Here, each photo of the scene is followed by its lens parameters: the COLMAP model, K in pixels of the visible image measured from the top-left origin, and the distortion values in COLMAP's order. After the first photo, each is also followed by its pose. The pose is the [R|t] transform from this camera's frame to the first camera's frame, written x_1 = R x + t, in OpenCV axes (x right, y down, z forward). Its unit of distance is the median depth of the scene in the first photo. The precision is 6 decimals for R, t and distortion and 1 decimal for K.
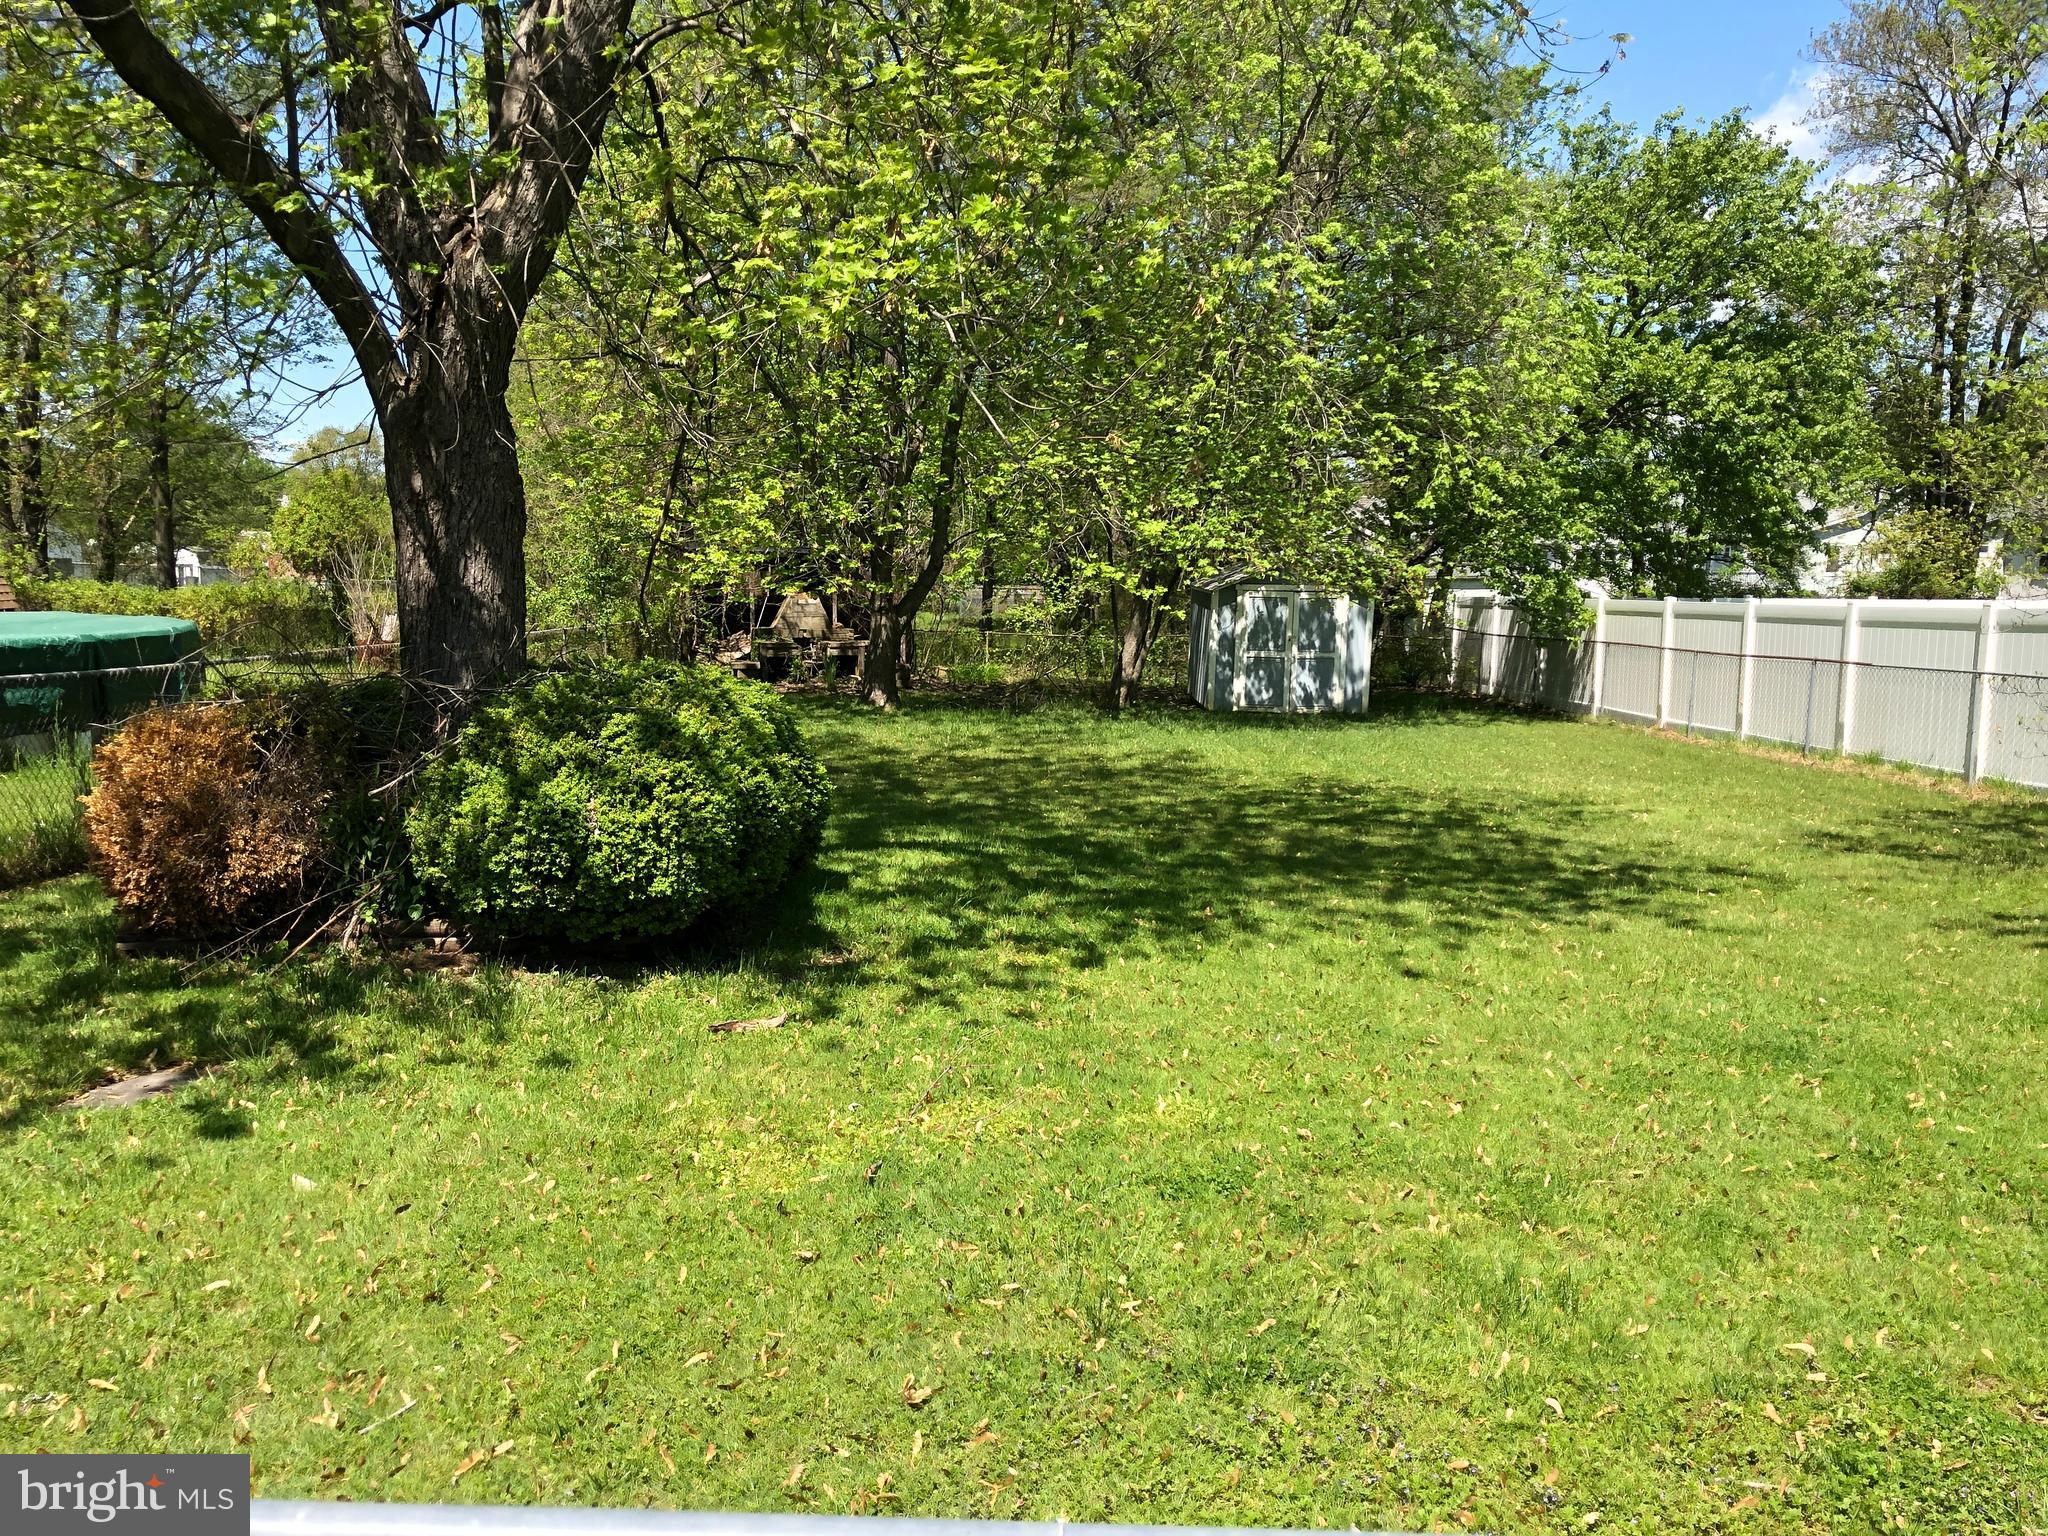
lens RADIAL K [[1643.9, 0, 1020.6], [0, 1643.9, 834.8], [0, 0, 1]] dist [0.006704, 0.004762]
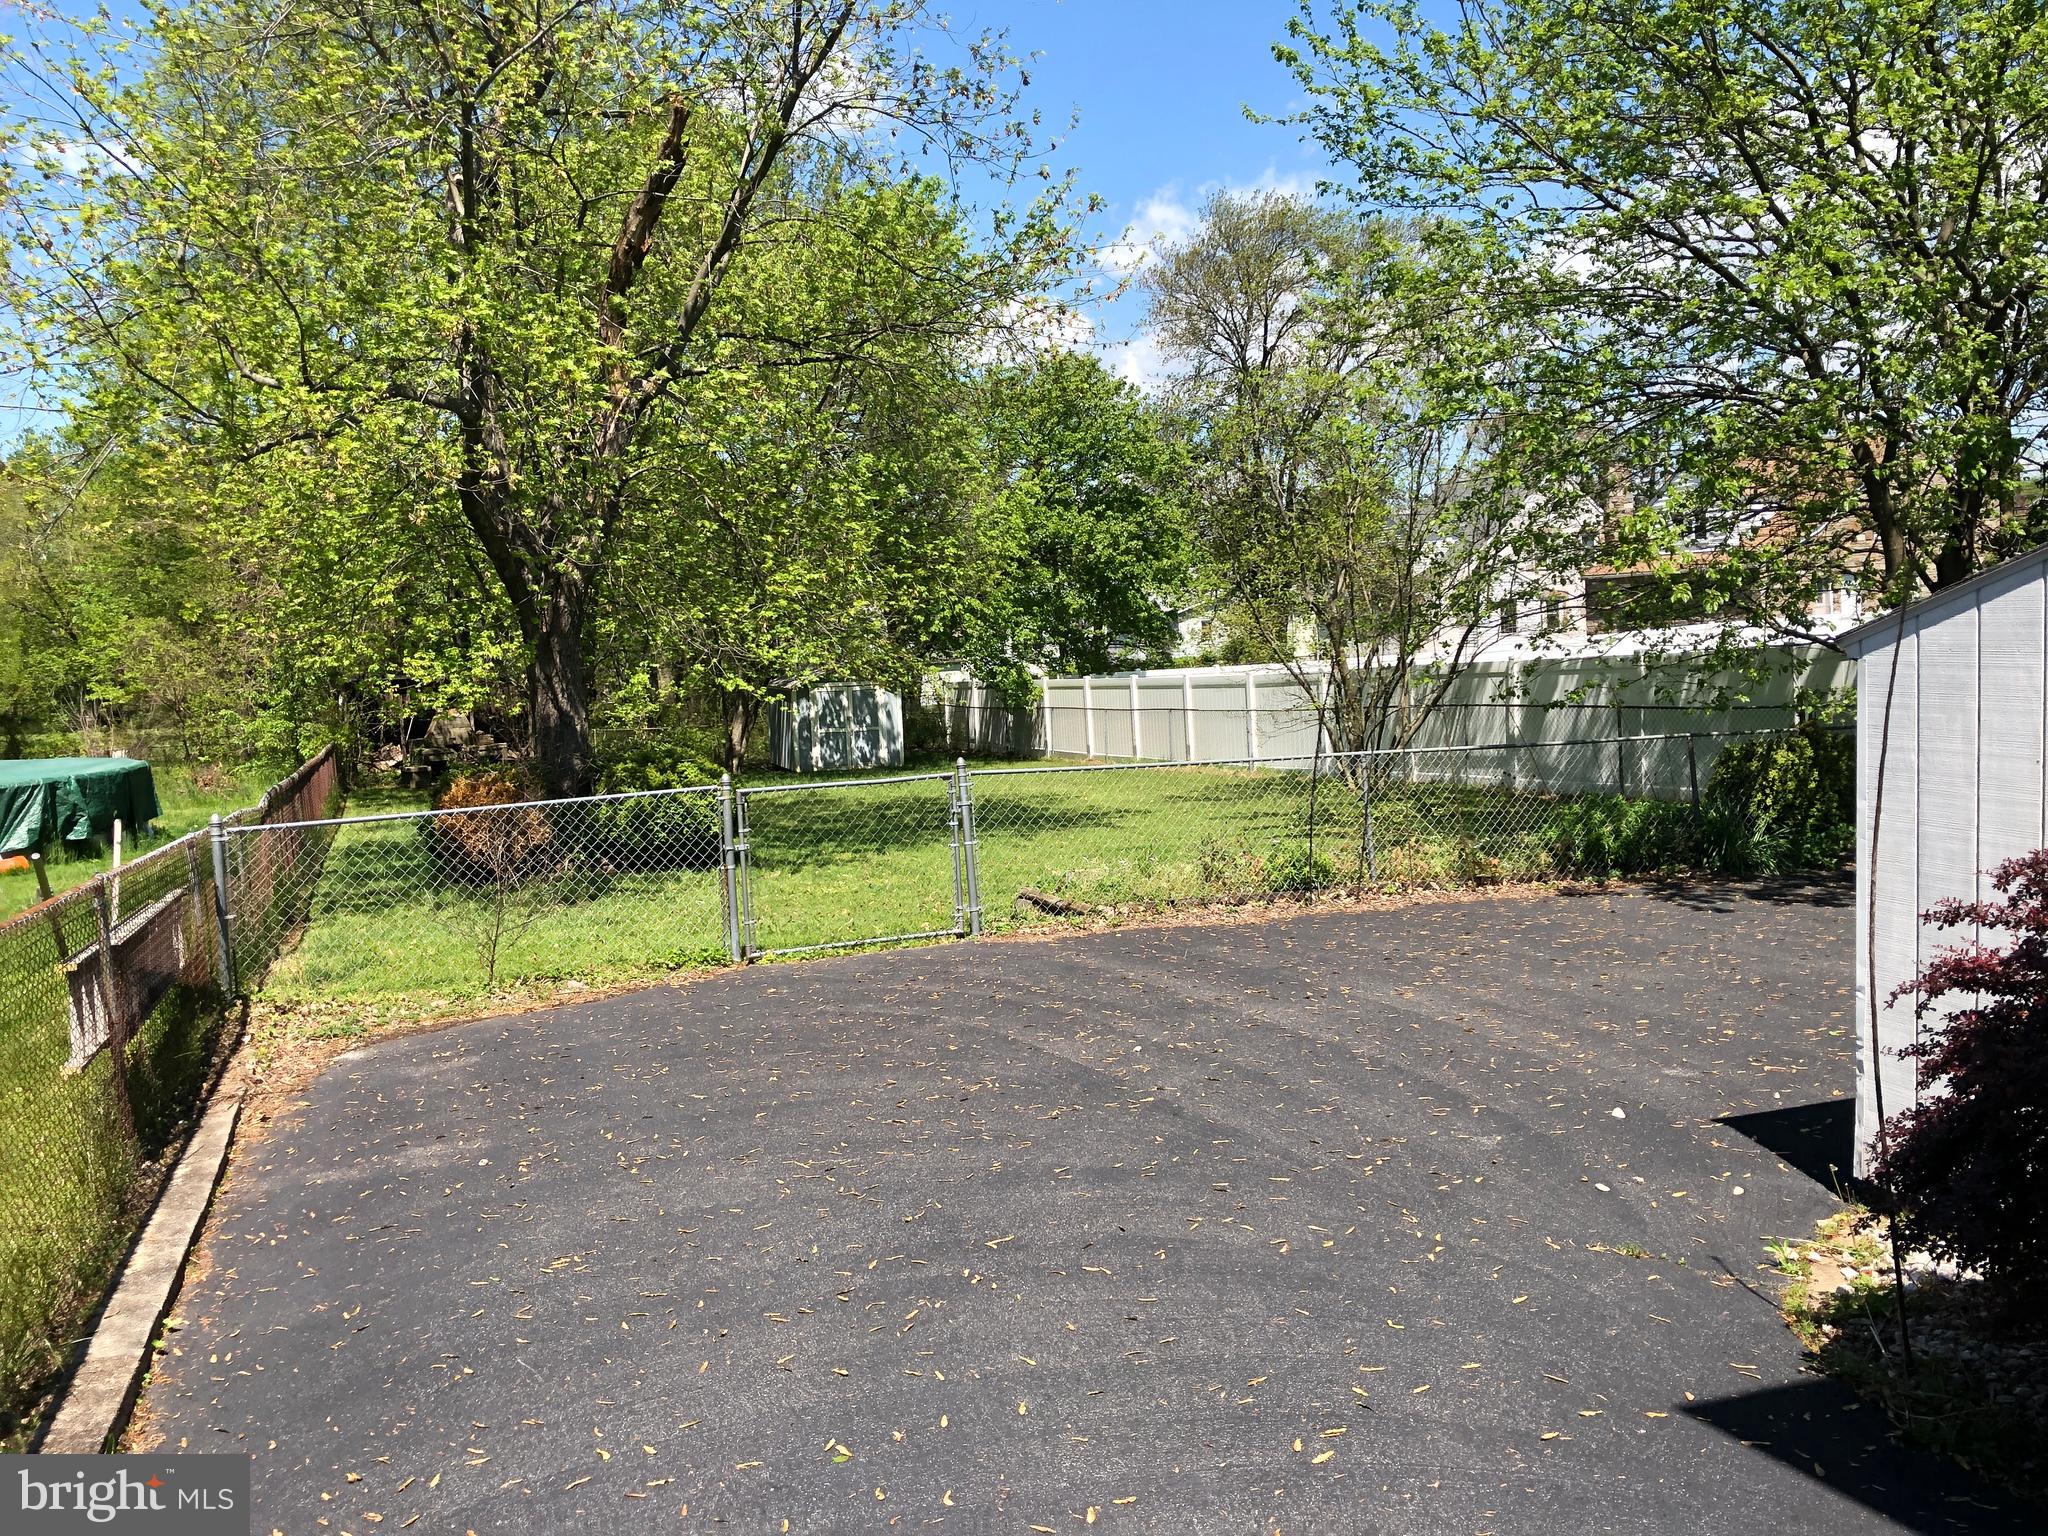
lens RADIAL K [[1658.0, 0, 1036.9], [0, 1658.0, 745.9], [0, 0, 1]] dist [0.078144, -0.174282]
pose [[0.940314, -0.069371, 0.333161, -0.164508], [0.103397, 0.990959, -0.085489, 0.046712], [-0.324219, 0.114834, 0.938986, -0.417444]]
